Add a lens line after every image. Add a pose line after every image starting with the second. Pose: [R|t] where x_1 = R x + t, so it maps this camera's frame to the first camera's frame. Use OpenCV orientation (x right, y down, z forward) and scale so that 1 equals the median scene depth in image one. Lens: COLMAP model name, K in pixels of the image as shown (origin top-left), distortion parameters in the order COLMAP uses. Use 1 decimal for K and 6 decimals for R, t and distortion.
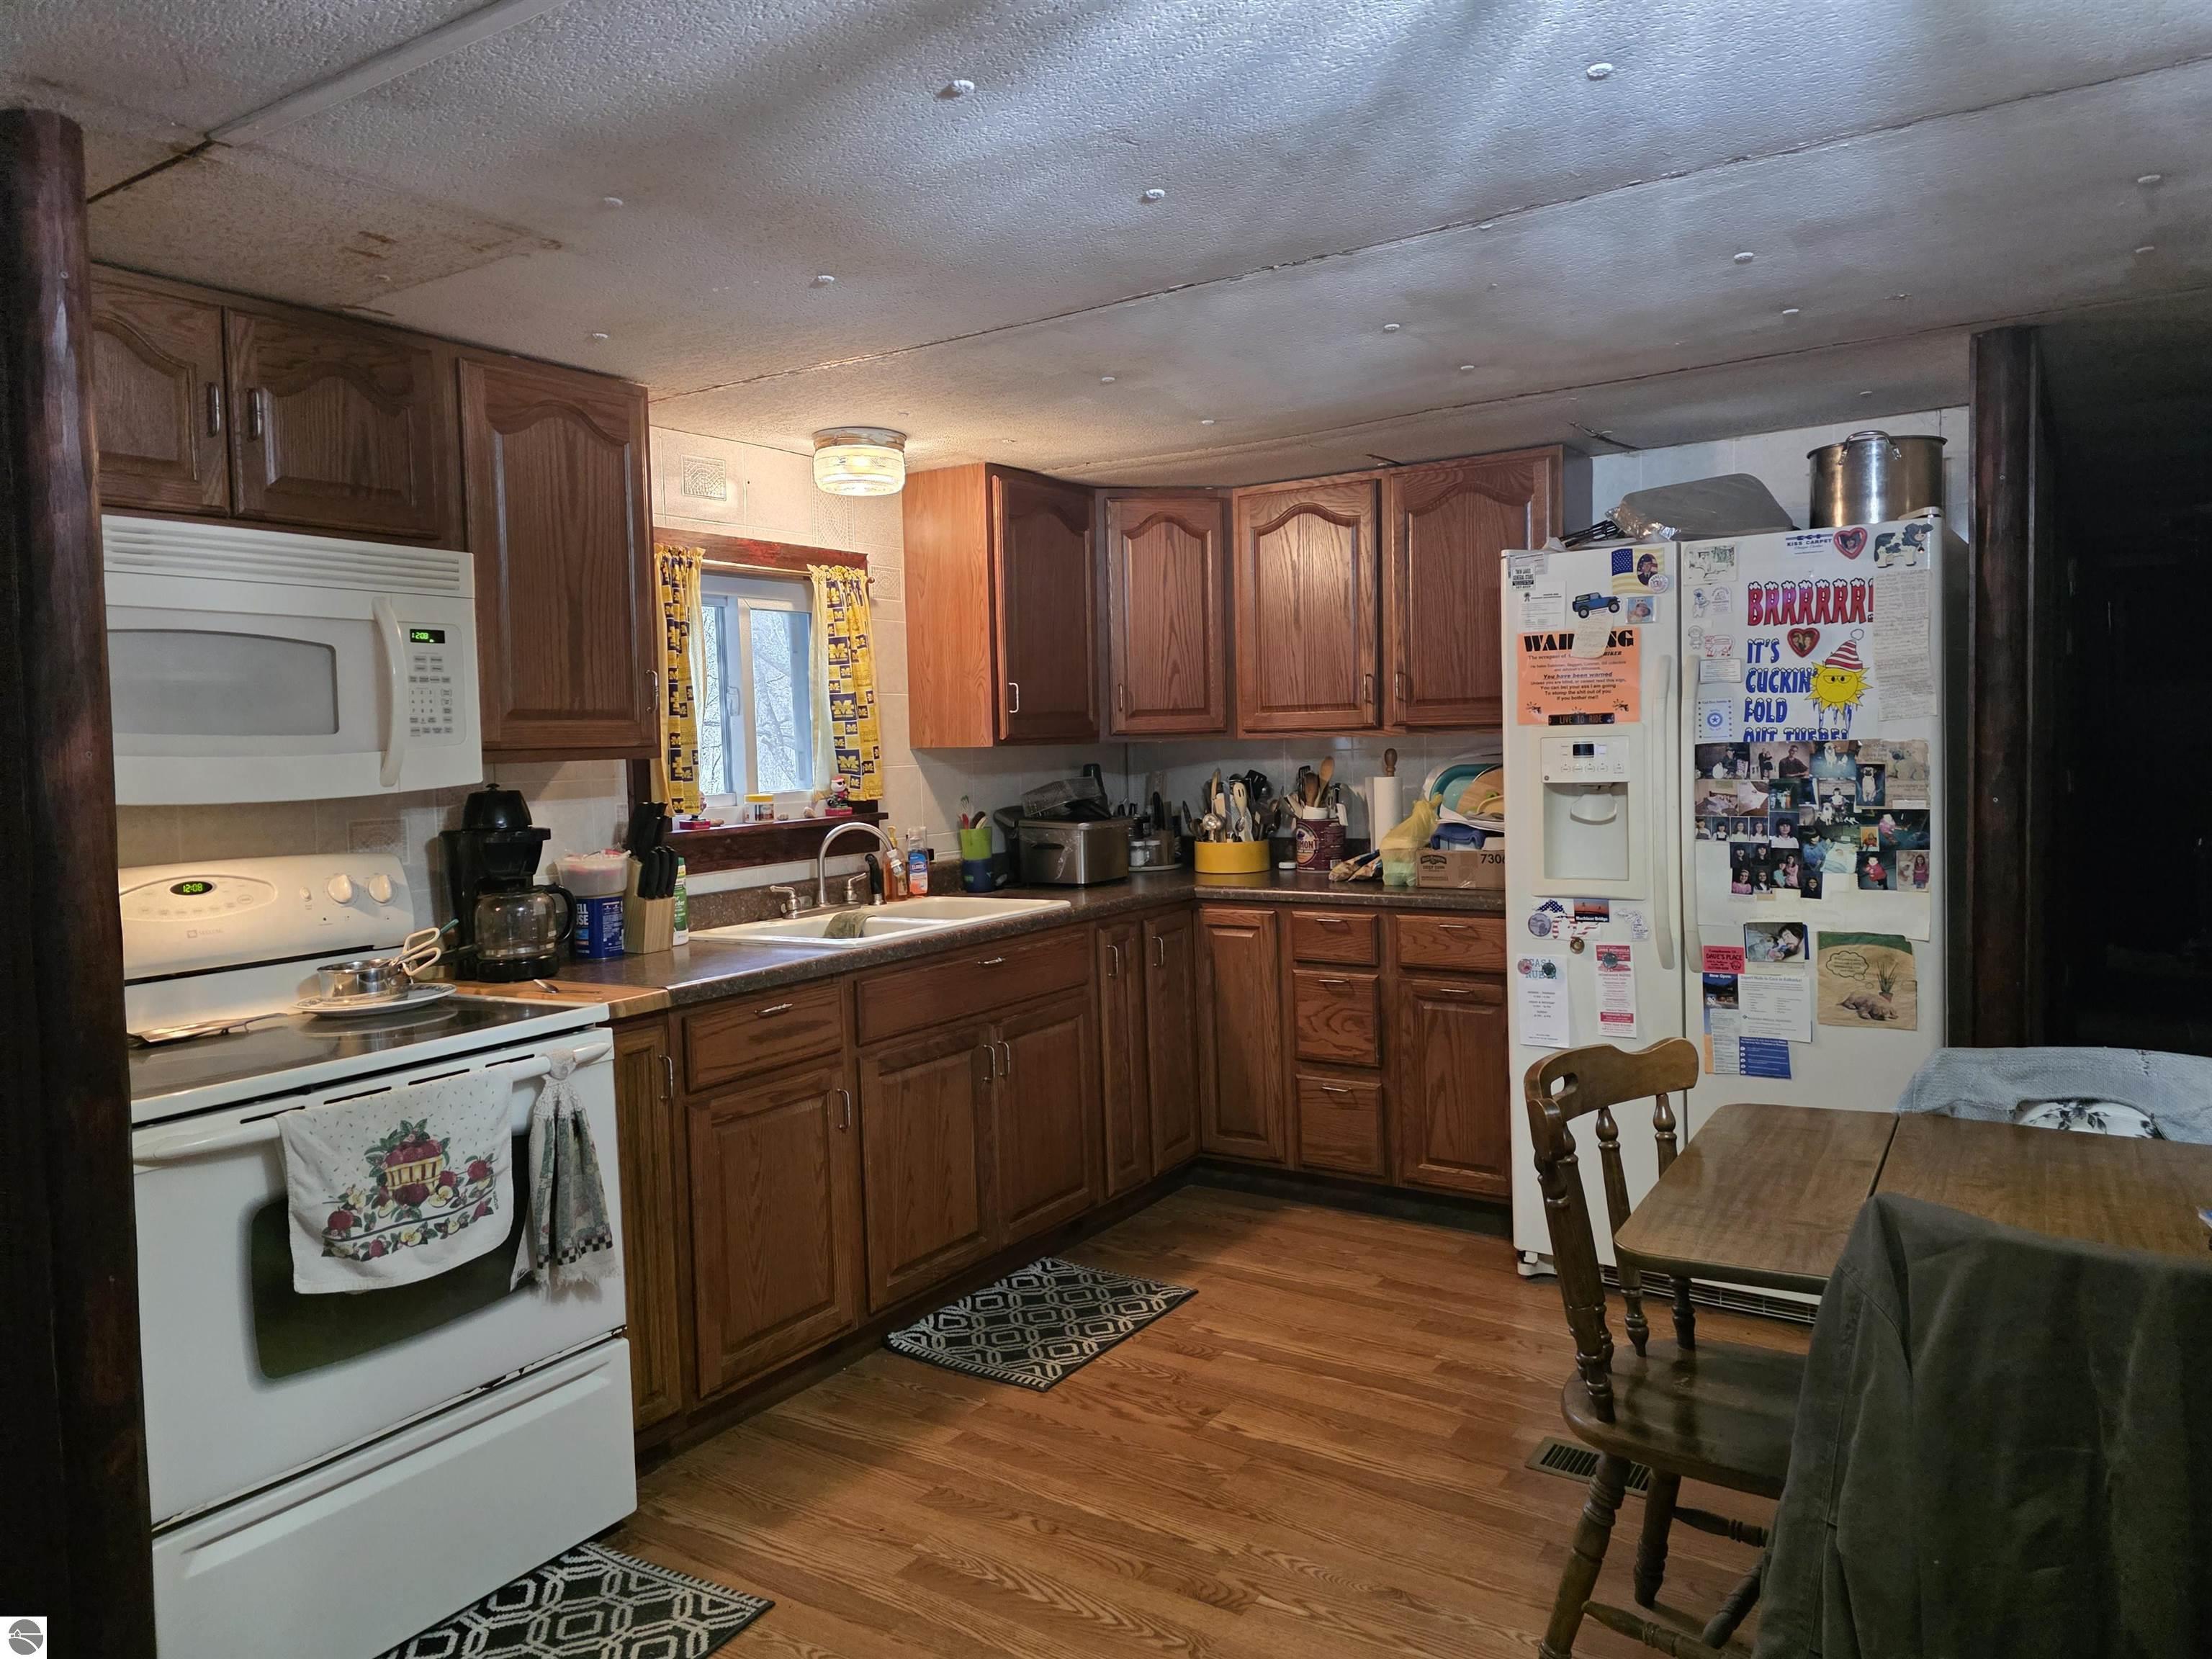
lens RADIAL K [[1471.5, 0, 1107.4], [0, 1471.5, 794.7], [0, 0, 1]] dist [0.115194, -0.204511]
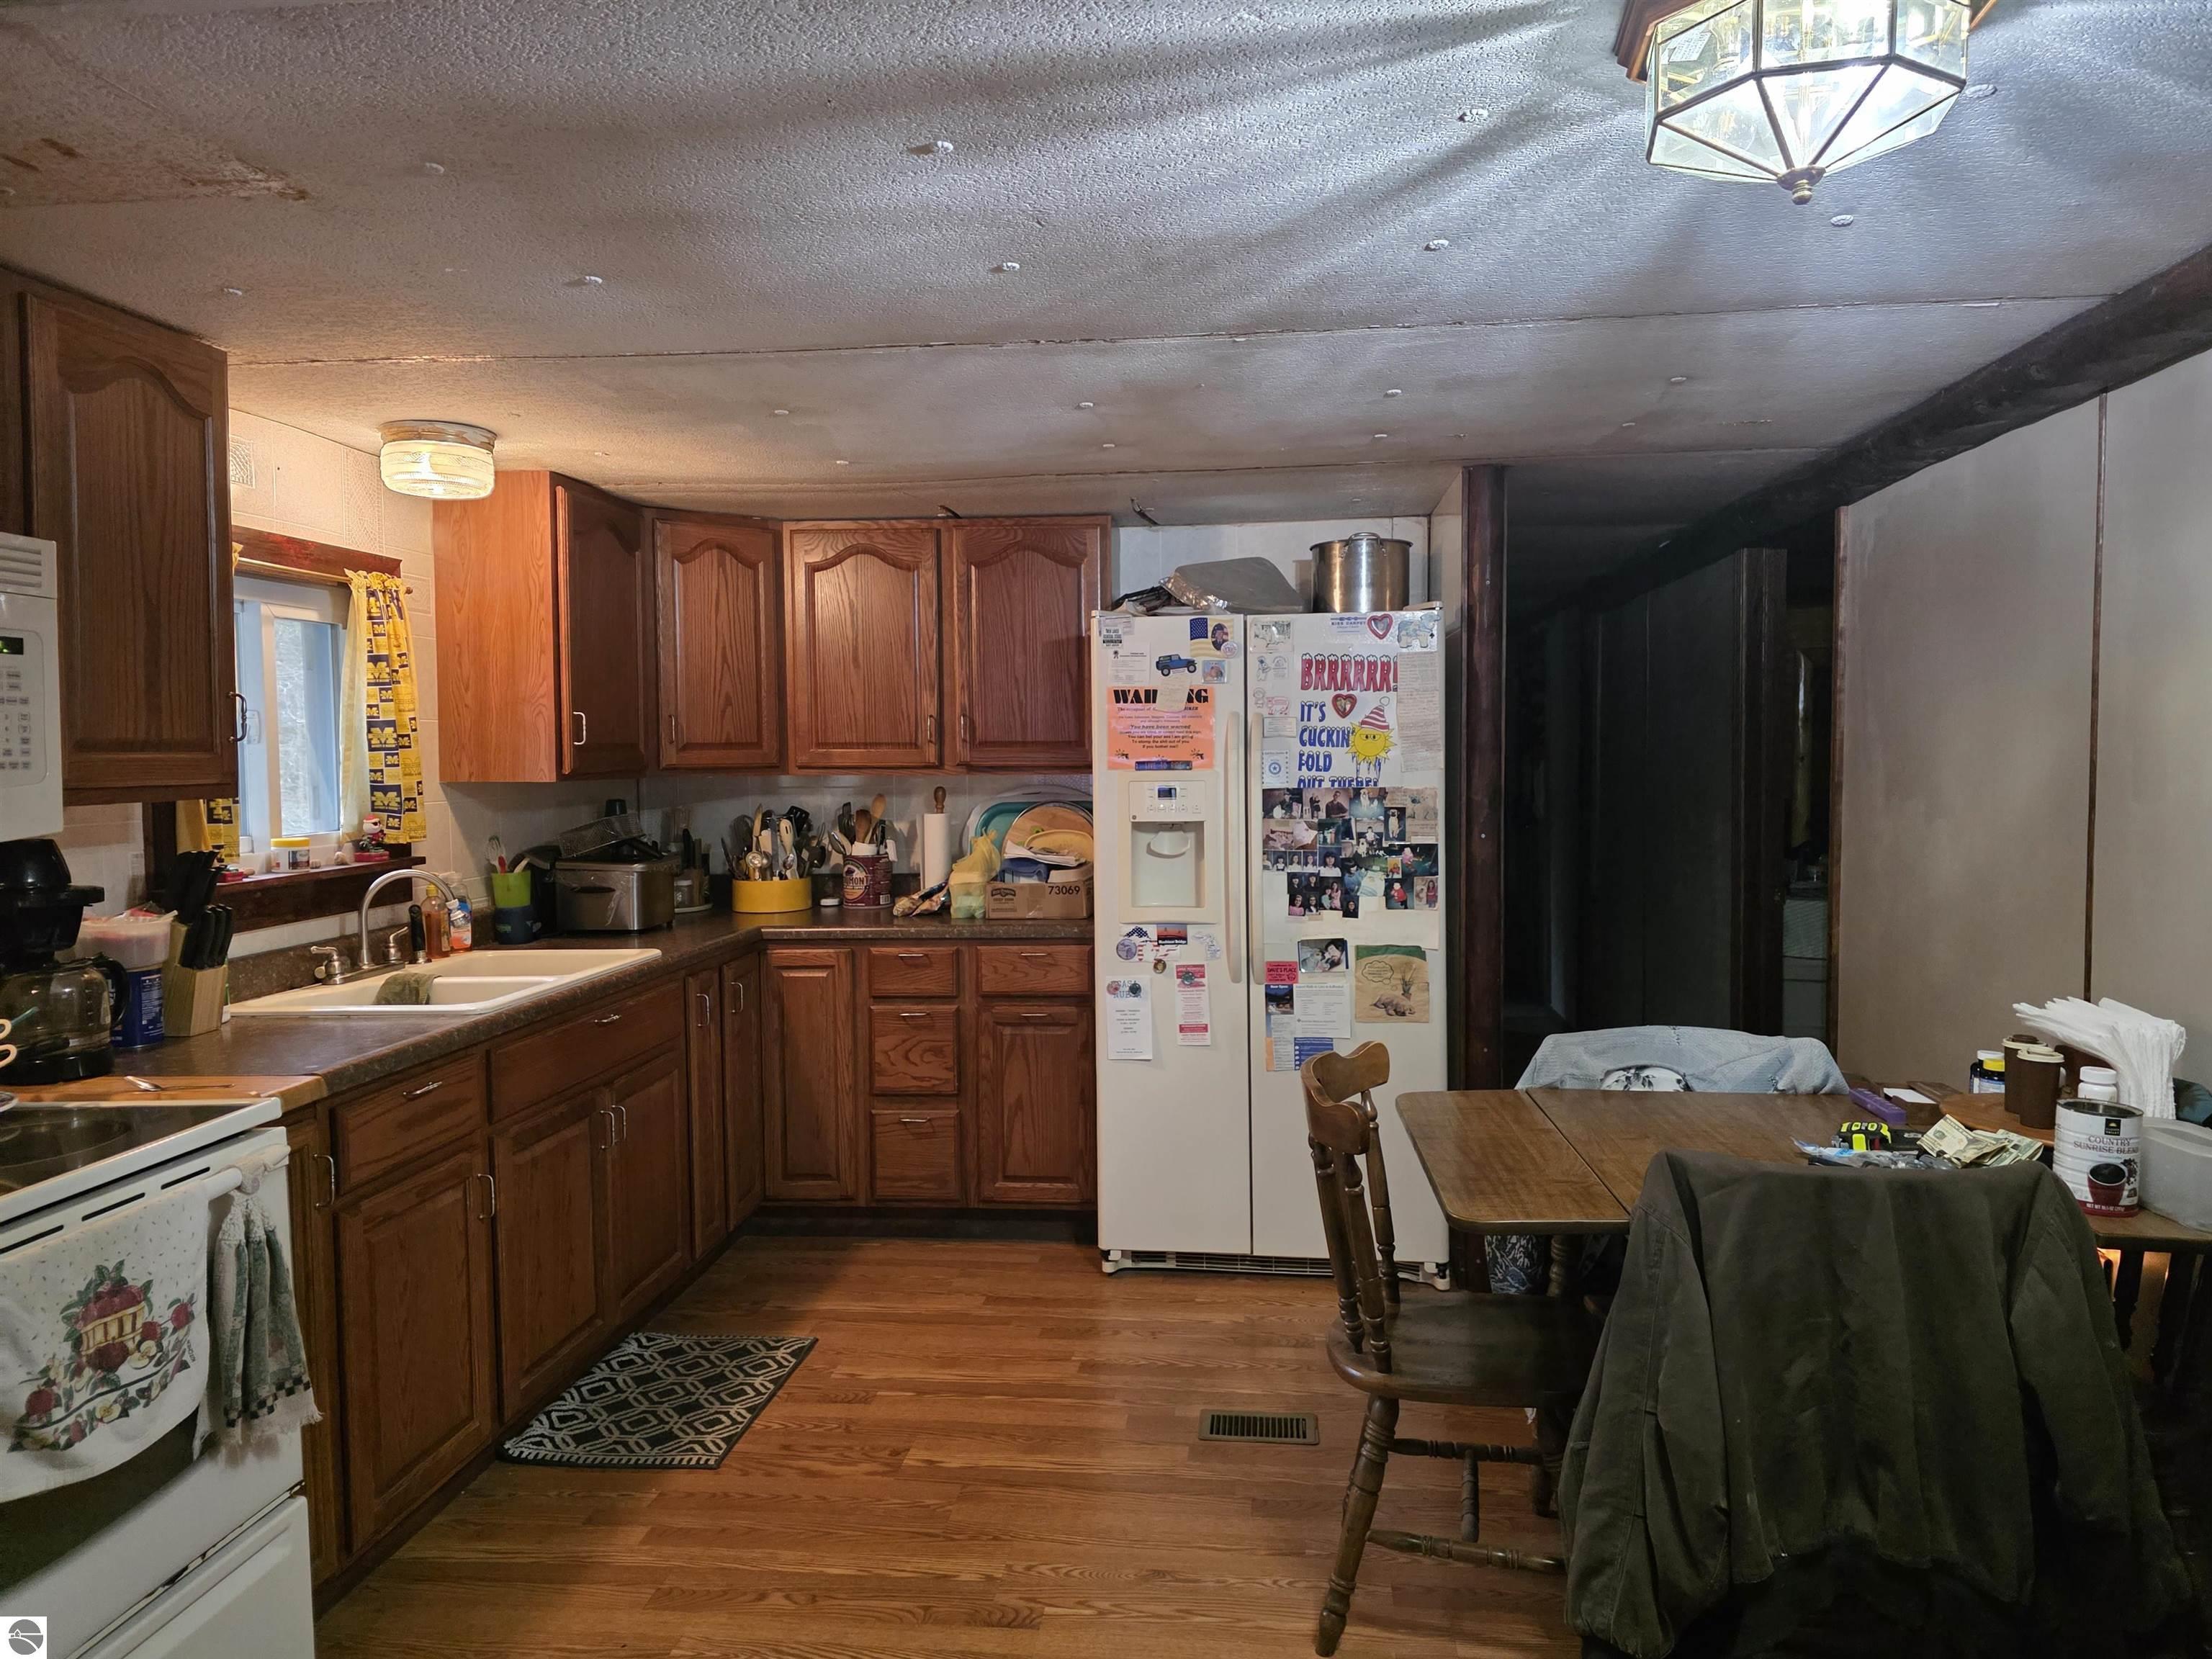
lens RADIAL K [[1480.4, 0, 1113.3], [0, 1480.4, 800.0], [0, 0, 1]] dist [0.087723, -0.099545]
pose [[0.883890, 0.003321, 0.467683, -0.249666], [0.002922, 0.999916, -0.012623, -0.010882], [-0.467685, 0.012524, 0.883806, 0.028713]]
